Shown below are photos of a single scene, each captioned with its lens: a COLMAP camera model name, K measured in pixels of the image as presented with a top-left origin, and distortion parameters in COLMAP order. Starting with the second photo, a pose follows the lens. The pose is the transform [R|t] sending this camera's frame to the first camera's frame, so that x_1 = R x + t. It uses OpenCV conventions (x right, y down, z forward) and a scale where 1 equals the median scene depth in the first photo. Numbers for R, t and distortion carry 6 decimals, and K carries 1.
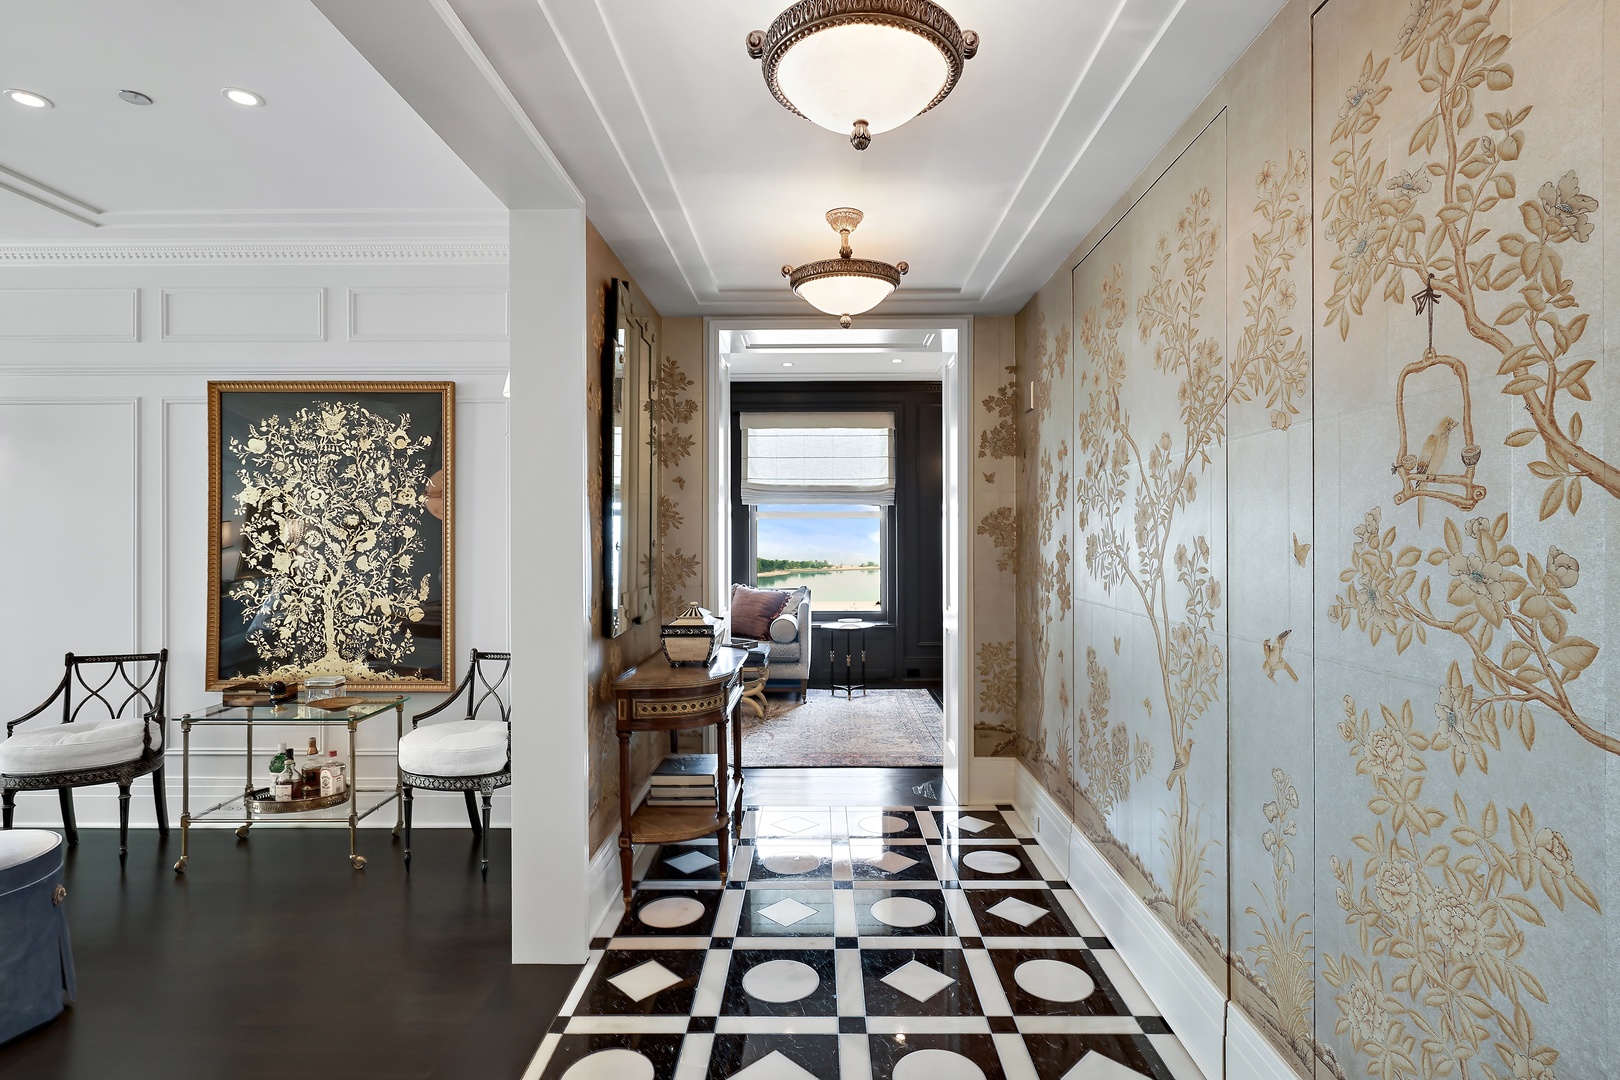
lens RADIAL K [[786.8, 0, 817.3], [0, 786.8, 538.0], [0, 0, 1]] dist [0.005319, 0.000179]
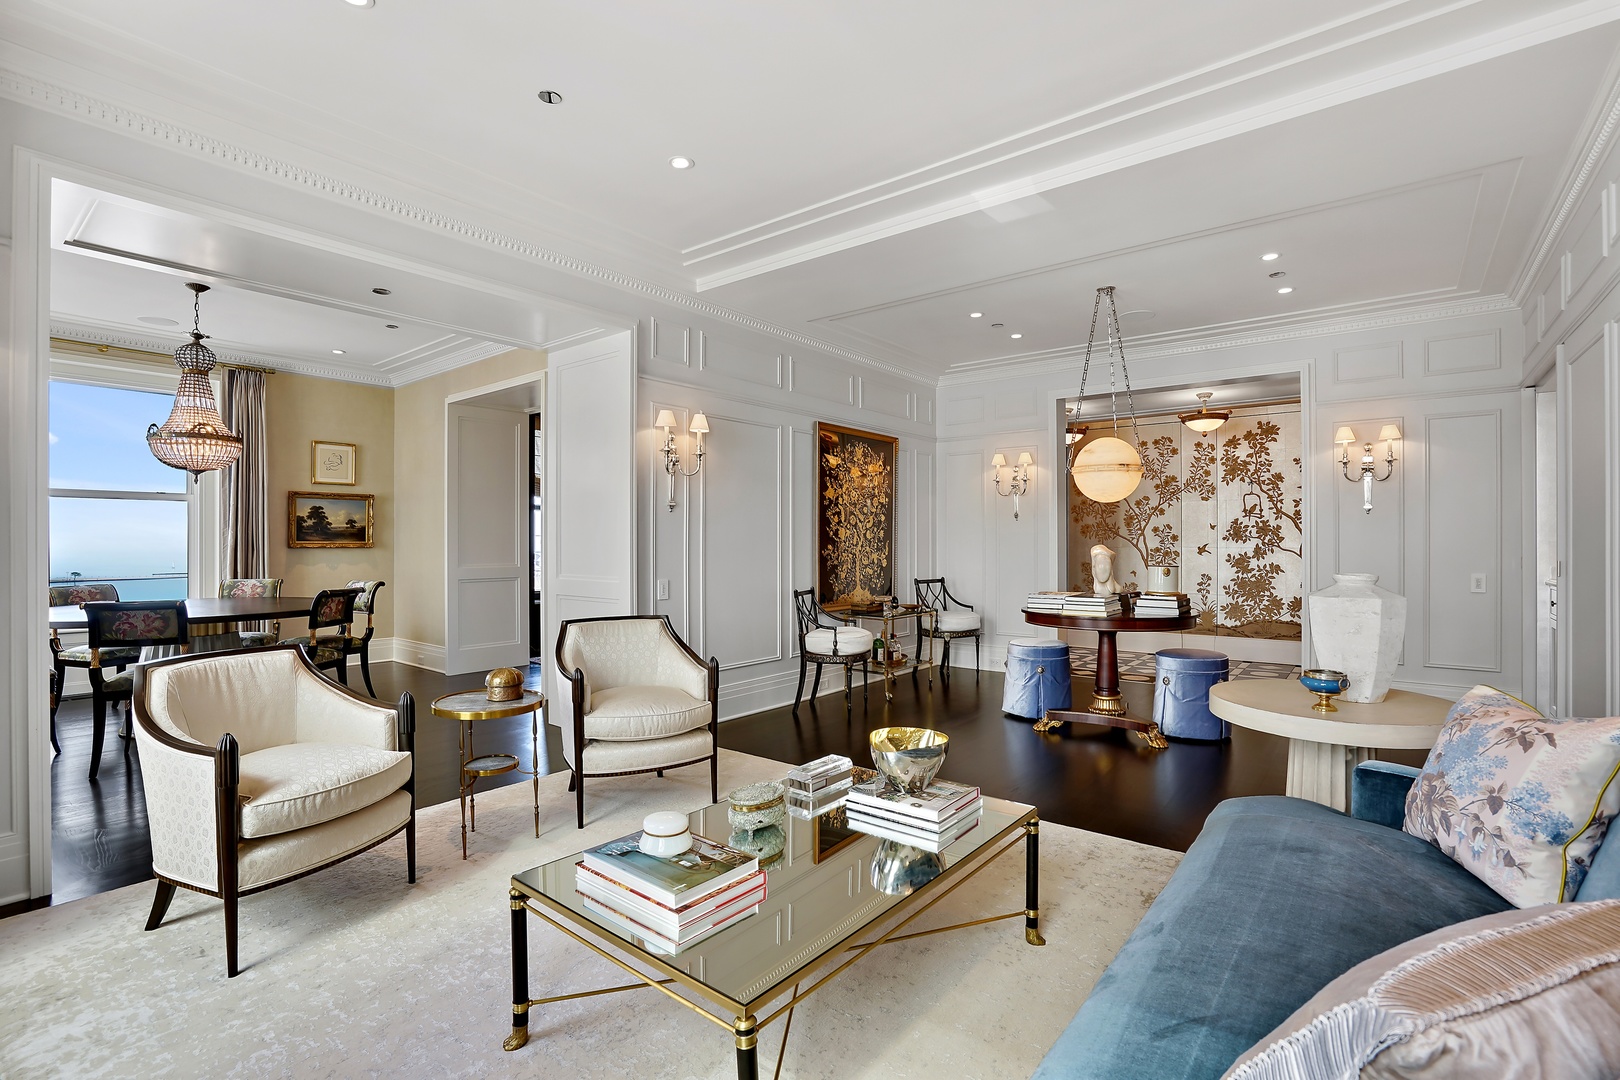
lens RADIAL K [[753.0, 0, 814.0], [0, 753.0, 541.7], [0, 0, 1]] dist [-0.033074, 0.009928]
pose [[0.608700, 0.002864, 0.793395, -1.993952], [0.001883, 0.999985, -0.005055, 0.056273], [-0.793398, 0.004571, 0.608686, 0.067732]]
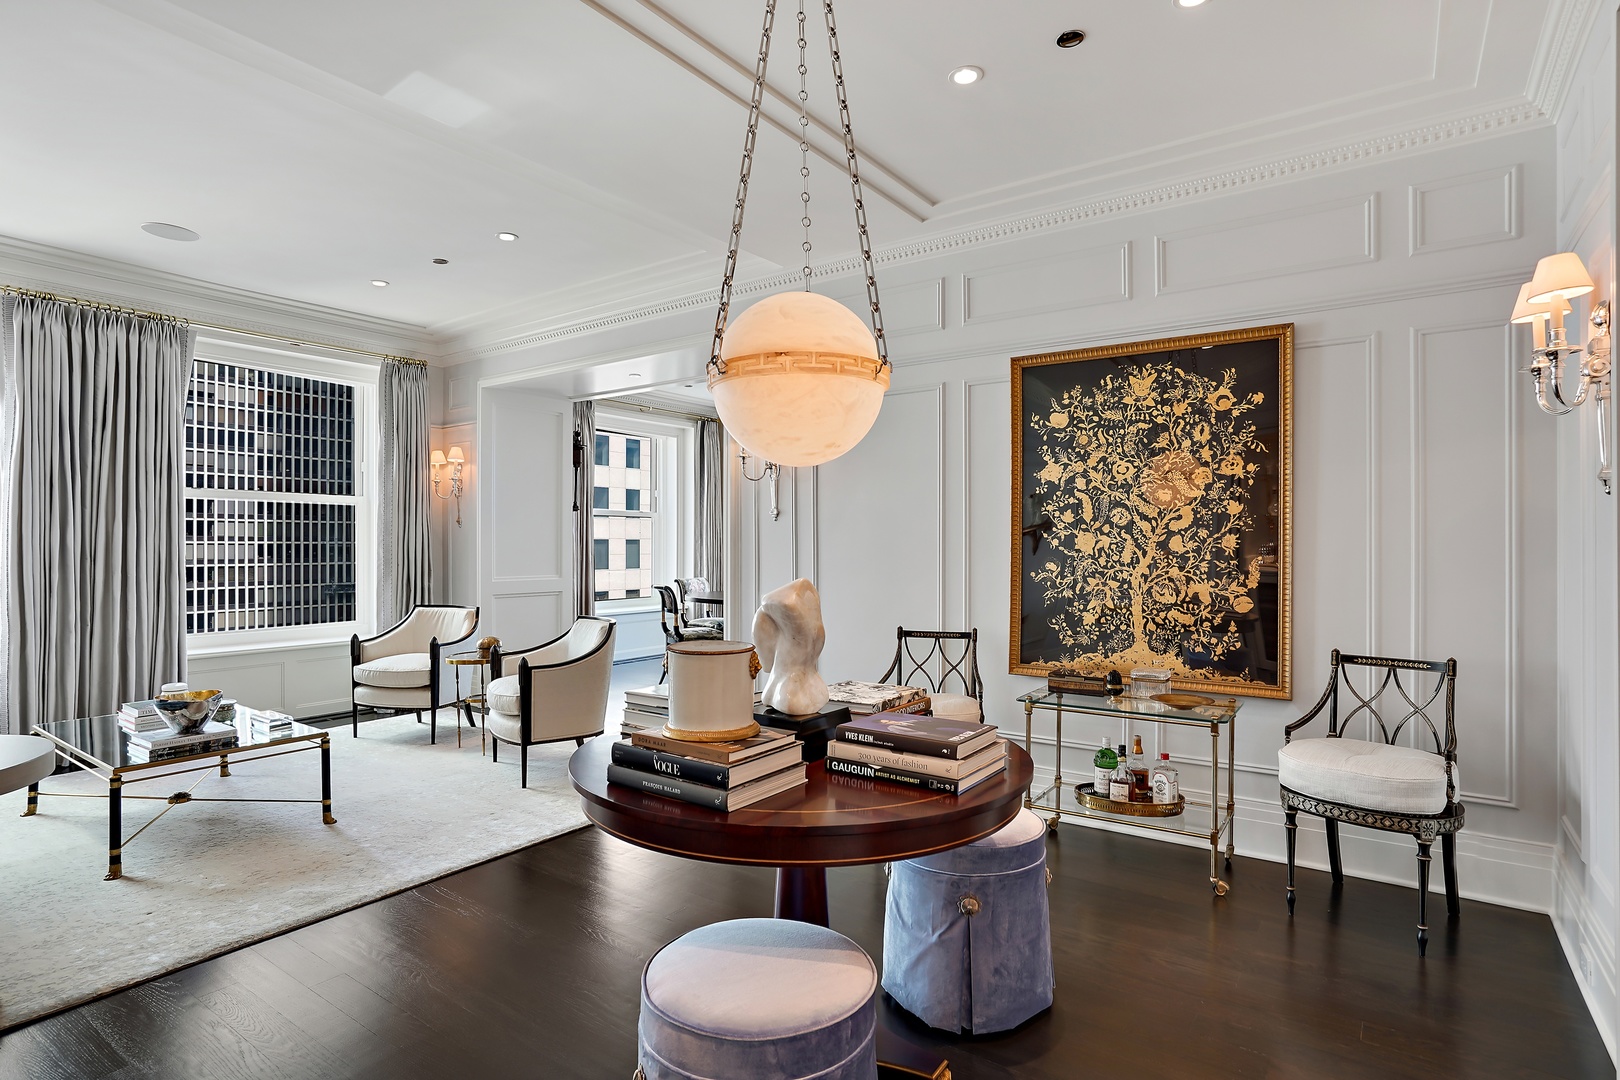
lens RADIAL K [[845.1, 0, 836.7], [0, 845.1, 540.6], [0, 0, 1]] dist [-0.003137, 0.000534]
pose [[0.837917, -0.000611, -0.545797, -0.380171], [-0.000369, 0.999999, -0.001685, 0.030105], [0.545797, 0.001613, 0.837916, 0.001993]]
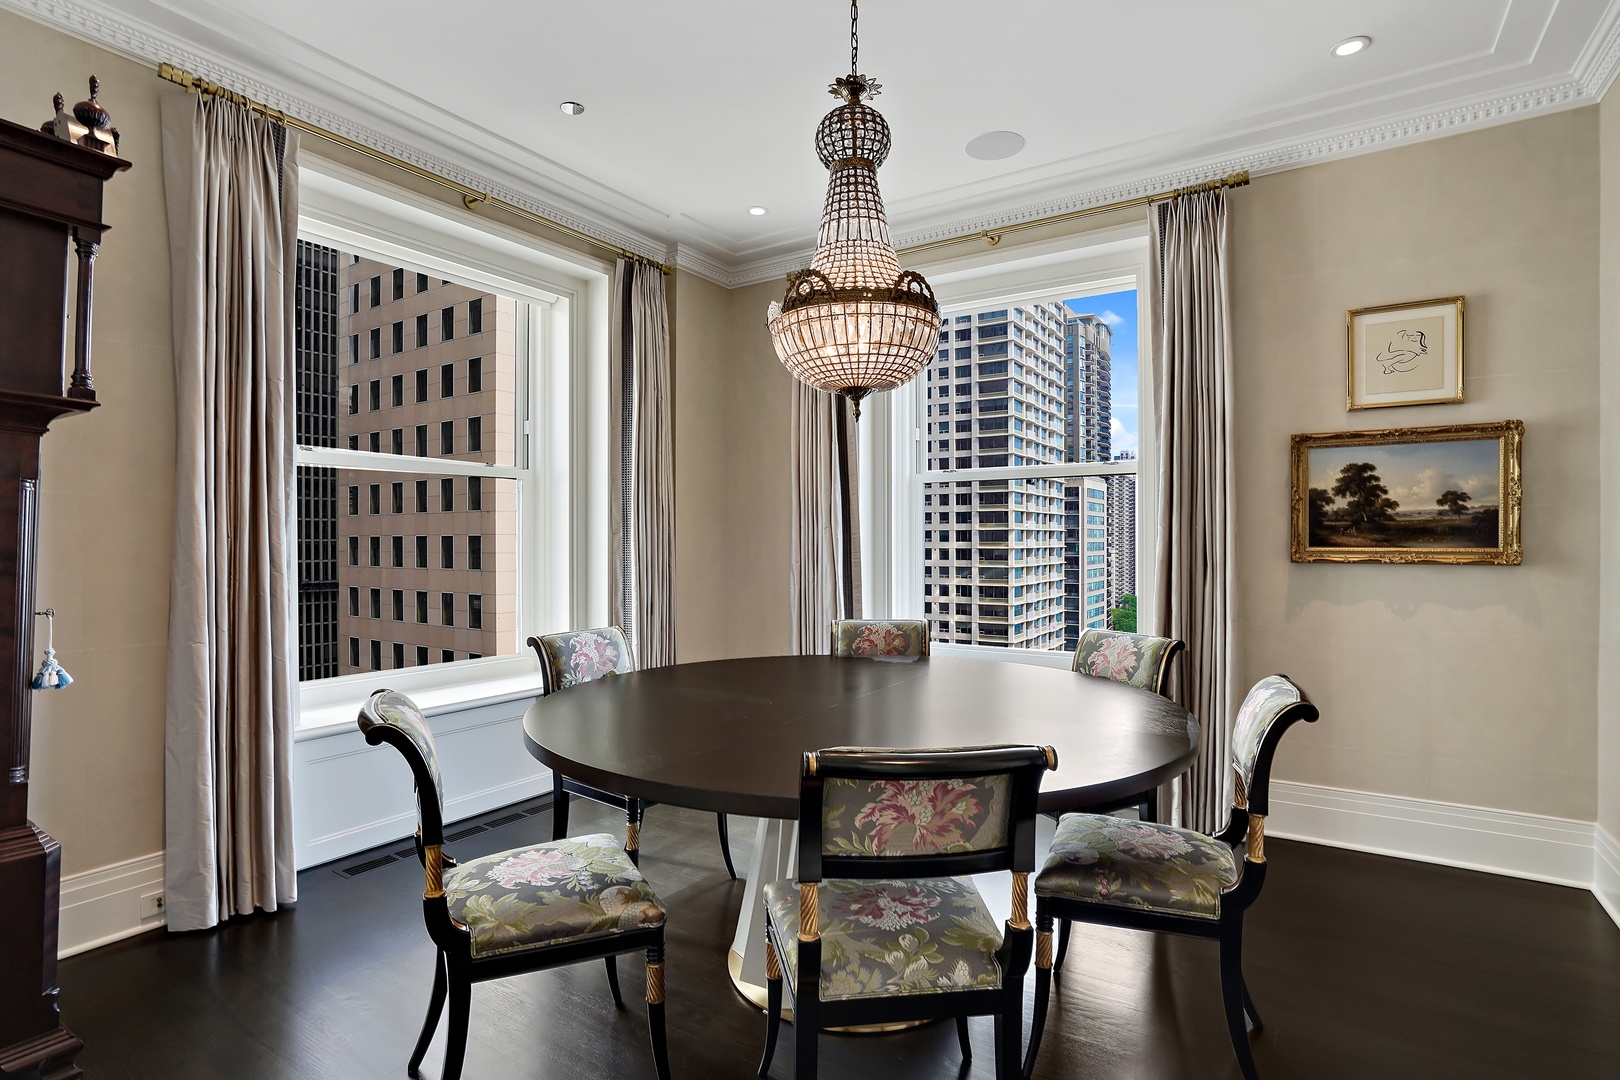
lens RADIAL K [[786.8, 0, 851.4], [0, 786.8, 535.3], [0, 0, 1]] dist [0.005319, 0.000179]
pose [[0.854740, 0.000848, -0.519055, -1.310499], [-0.006910, 0.999929, -0.009746, 0.043025], [0.519010, 0.011917, 0.854685, 1.181982]]
